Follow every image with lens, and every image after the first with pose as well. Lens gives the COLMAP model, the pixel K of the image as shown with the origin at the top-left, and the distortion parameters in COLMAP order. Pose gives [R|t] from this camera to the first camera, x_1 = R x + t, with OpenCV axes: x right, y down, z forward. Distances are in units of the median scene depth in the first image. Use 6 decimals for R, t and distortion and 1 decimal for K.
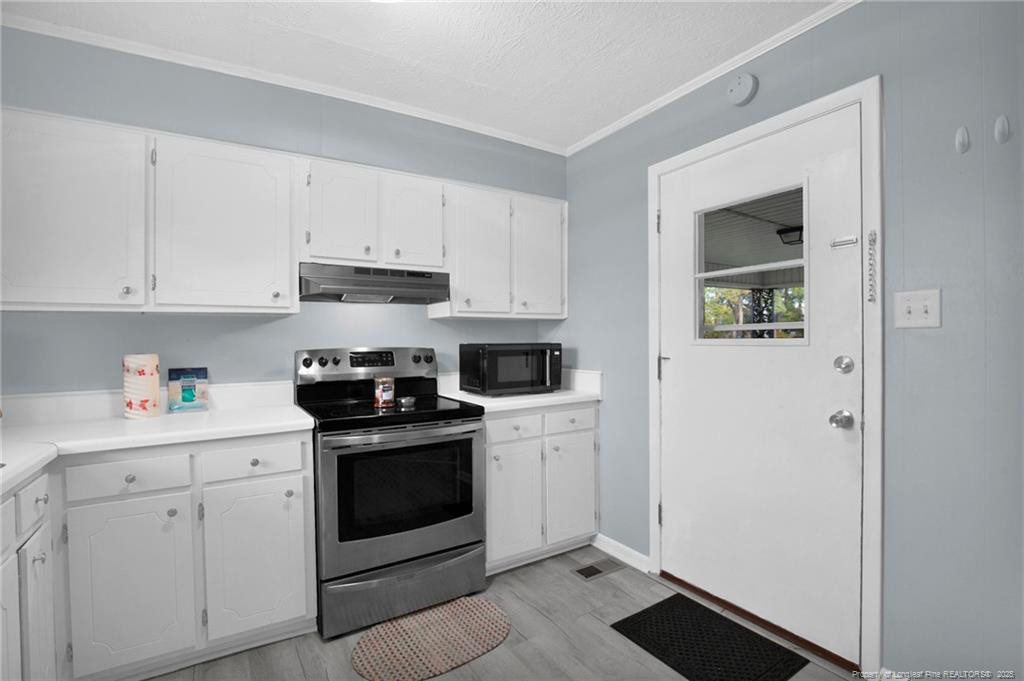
lens RADIAL K [[479.2, 0, 511.0], [0, 479.2, 342.8], [0, 0, 1]] dist [-0.025444, -0.000203]
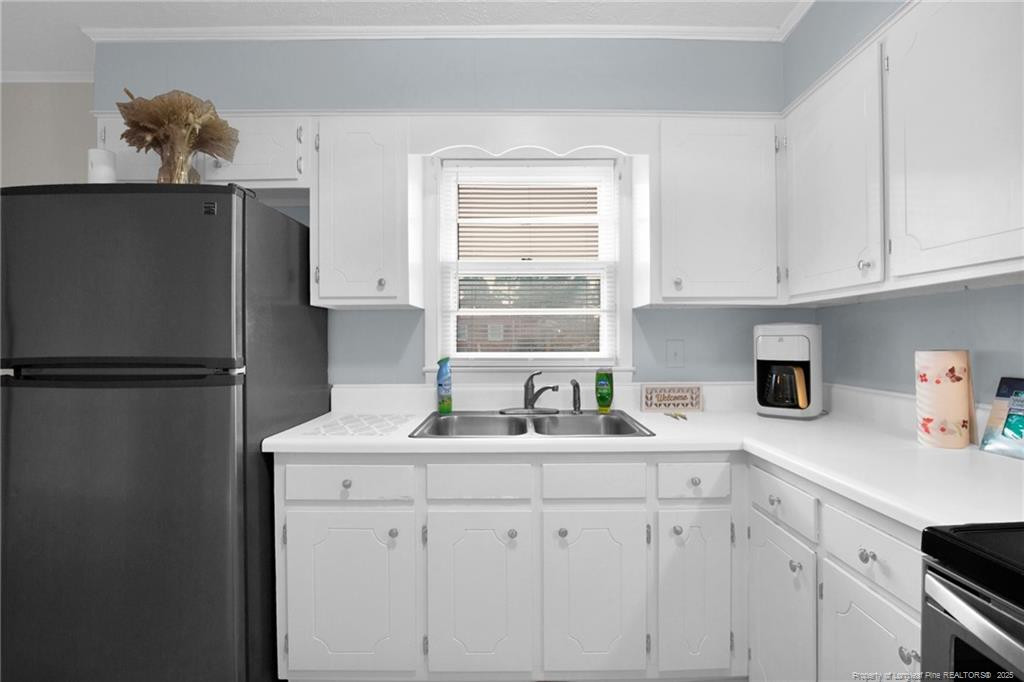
lens RADIAL K [[493.4, 0, 516.2], [0, 493.4, 342.9], [0, 0, 1]] dist [-0.033147, -0.000362]
pose [[-0.506420, 0.019799, -0.862059, 0.106062], [0.008477, 0.999802, 0.017983, -0.004696], [0.862245, 0.001799, -0.506488, 0.730058]]
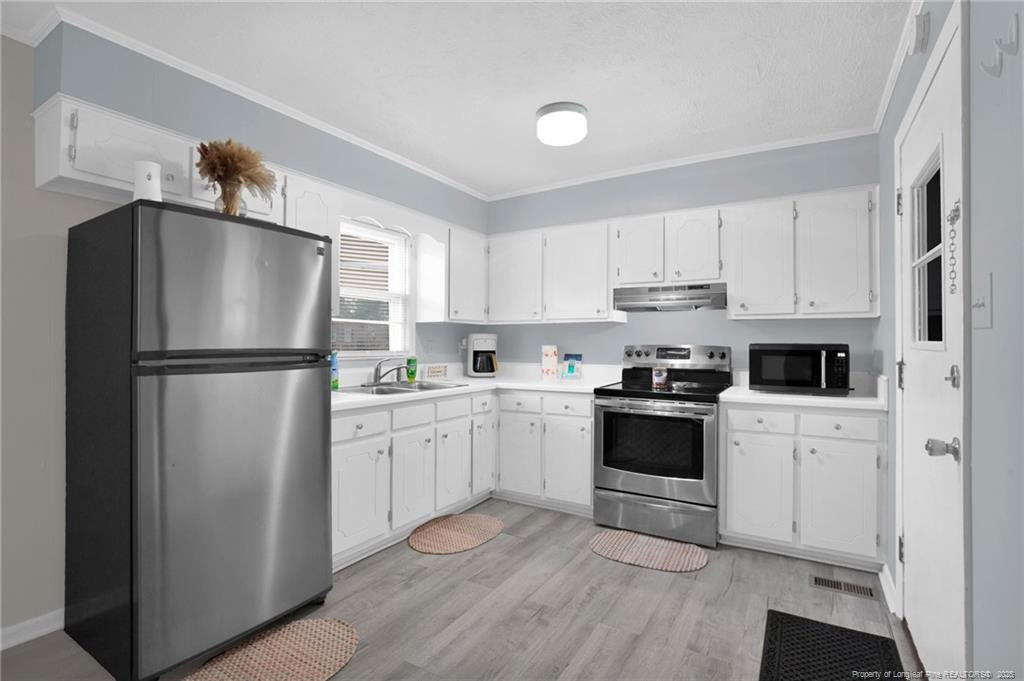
lens RADIAL K [[479.2, 0, 511.0], [0, 479.2, 342.8], [0, 0, 1]] dist [-0.025444, -0.000203]
pose [[0.445102, 0.016131, -0.895335, 0.765622], [-0.011981, 0.999856, 0.012058, -0.006771], [0.895400, 0.005360, 0.445231, 0.006974]]
